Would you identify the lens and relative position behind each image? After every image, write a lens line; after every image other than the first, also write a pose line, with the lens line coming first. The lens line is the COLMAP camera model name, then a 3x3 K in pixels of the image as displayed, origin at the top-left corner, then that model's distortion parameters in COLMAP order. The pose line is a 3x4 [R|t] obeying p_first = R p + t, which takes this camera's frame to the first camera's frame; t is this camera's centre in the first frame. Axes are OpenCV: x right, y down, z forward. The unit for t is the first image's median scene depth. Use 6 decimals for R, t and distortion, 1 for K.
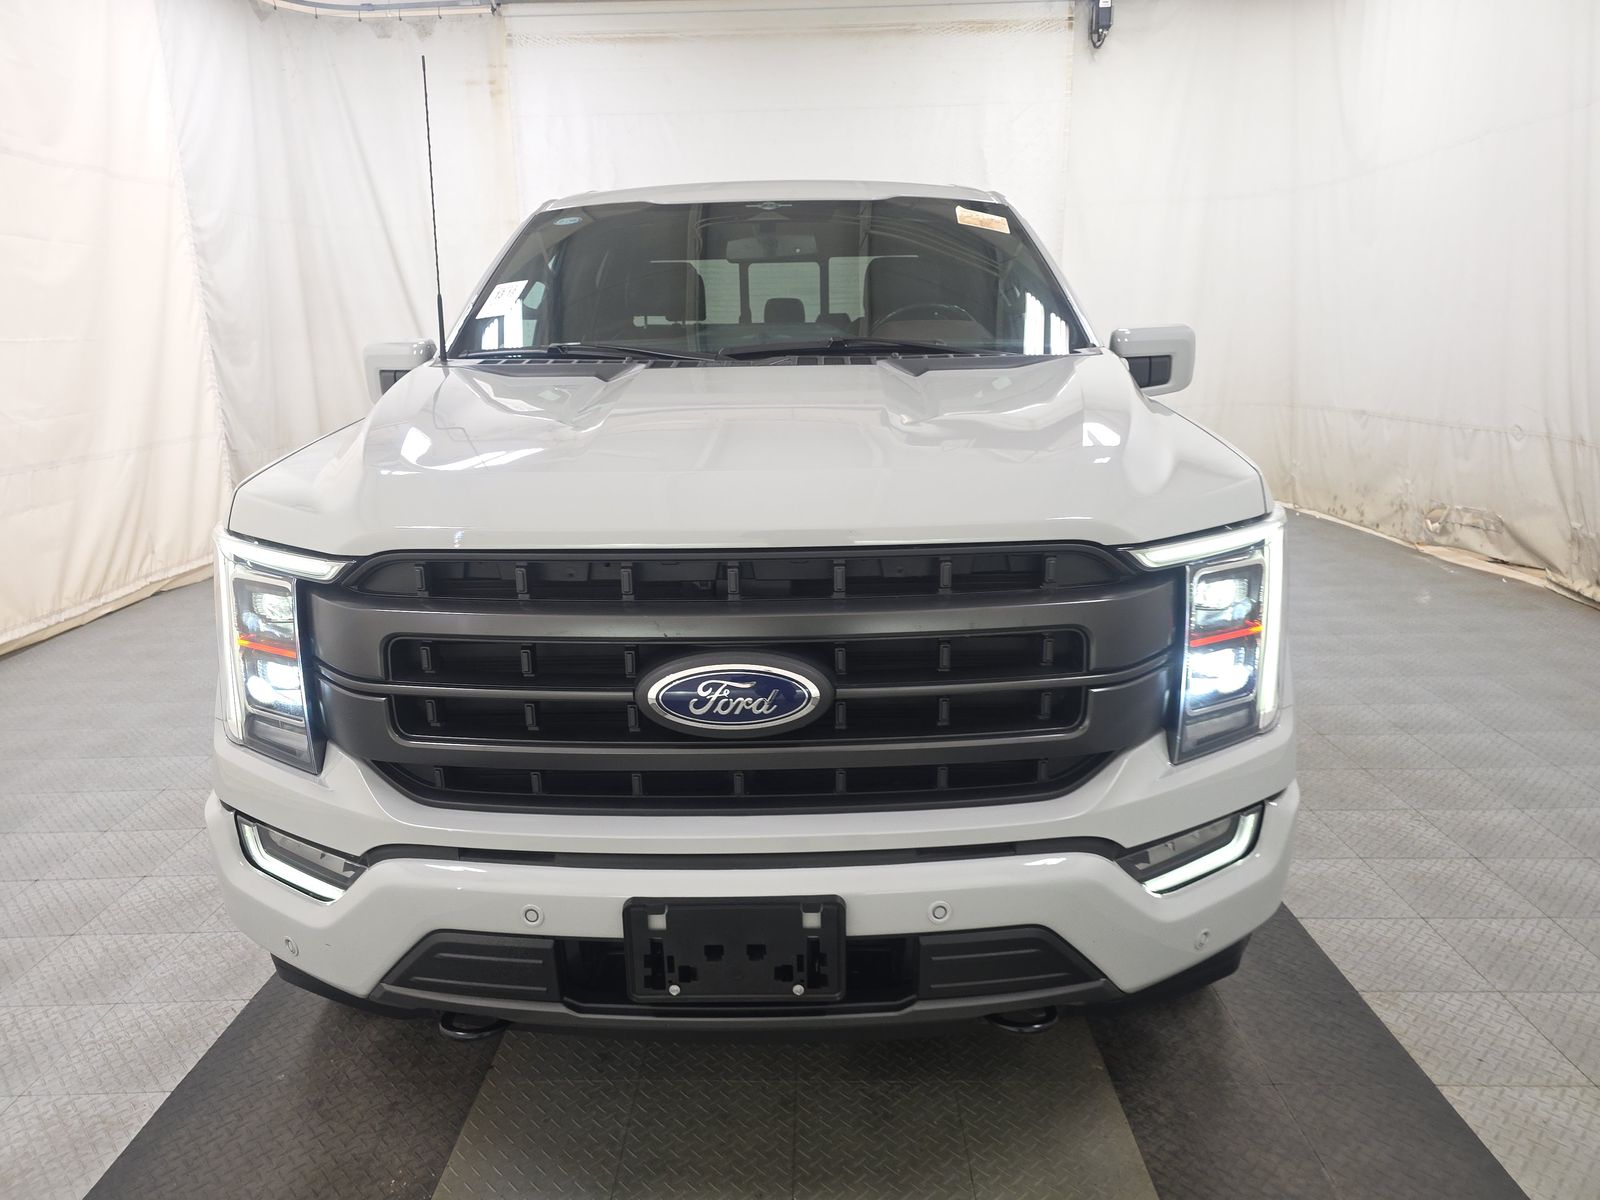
lens RADIAL K [[1080.1, 0, 801.6], [0, 1080.1, 595.2], [0, 0, 1]] dist [0.022134, -0.016663]
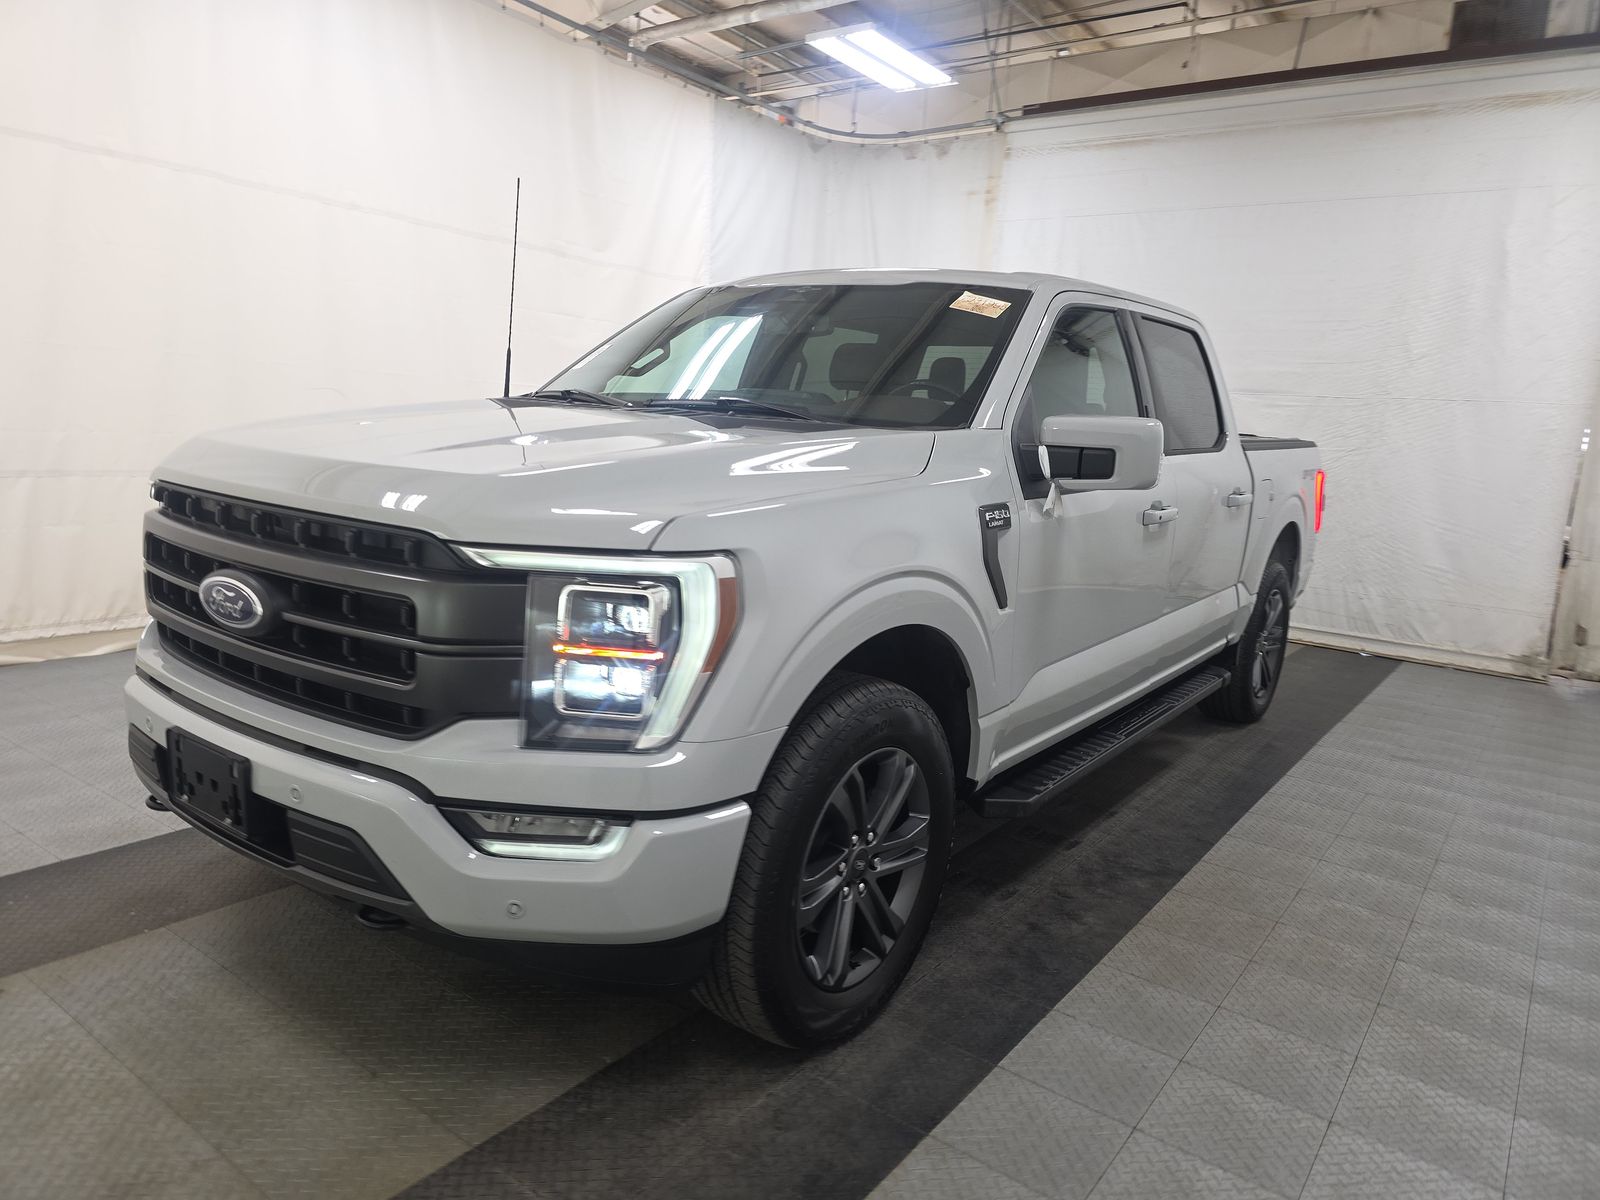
lens RADIAL K [[1080.1, 0, 790.6], [0, 1080.1, 597.7], [0, 0, 1]] dist [0.022134, -0.016663]
pose [[0.809989, 0.166253, -0.562386, 0.425676], [-0.213163, 0.976847, -0.018236, -0.013921], [0.546333, 0.134650, 0.826674, 0.067712]]
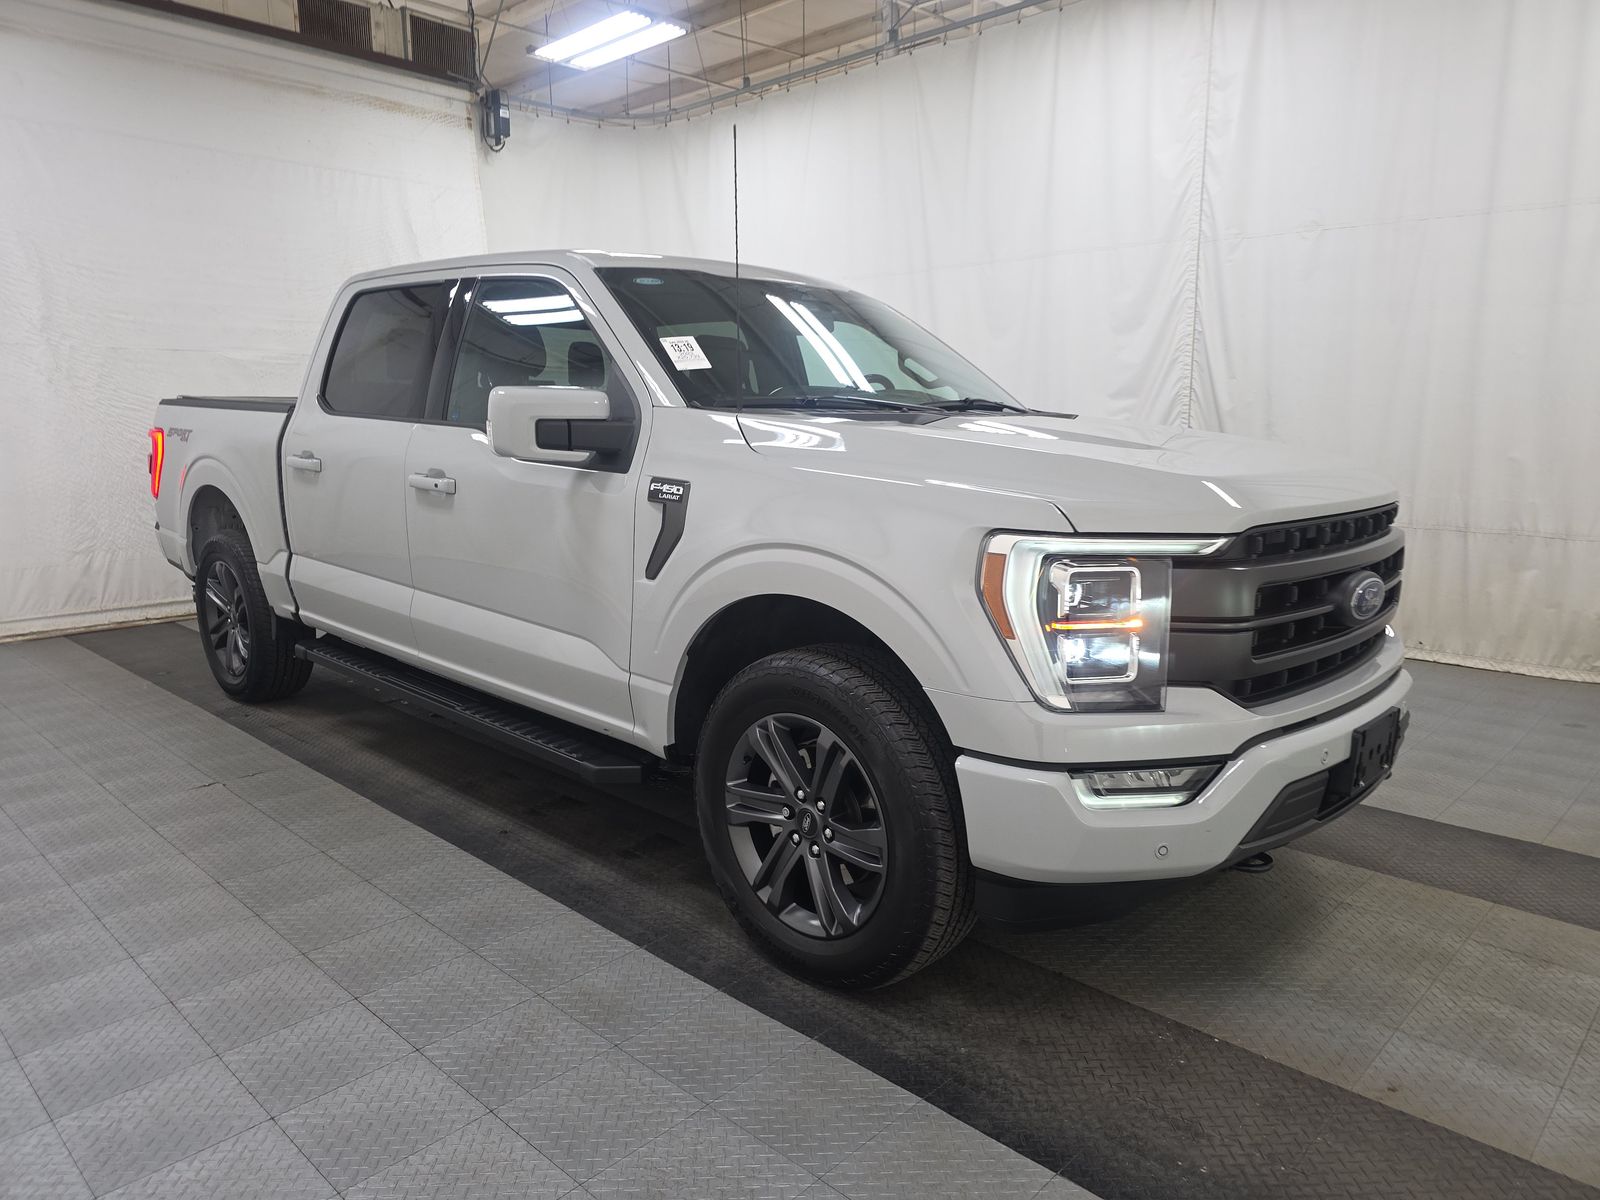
lens RADIAL K [[1080.1, 0, 803.8], [0, 1080.1, 594.7], [0, 0, 1]] dist [0.022134, -0.016663]
pose [[0.685273, -0.092189, 0.722428, -0.600525], [0.147722, 0.988931, -0.013927, -0.006512], [-0.713147, 0.116262, 0.691306, 0.140807]]
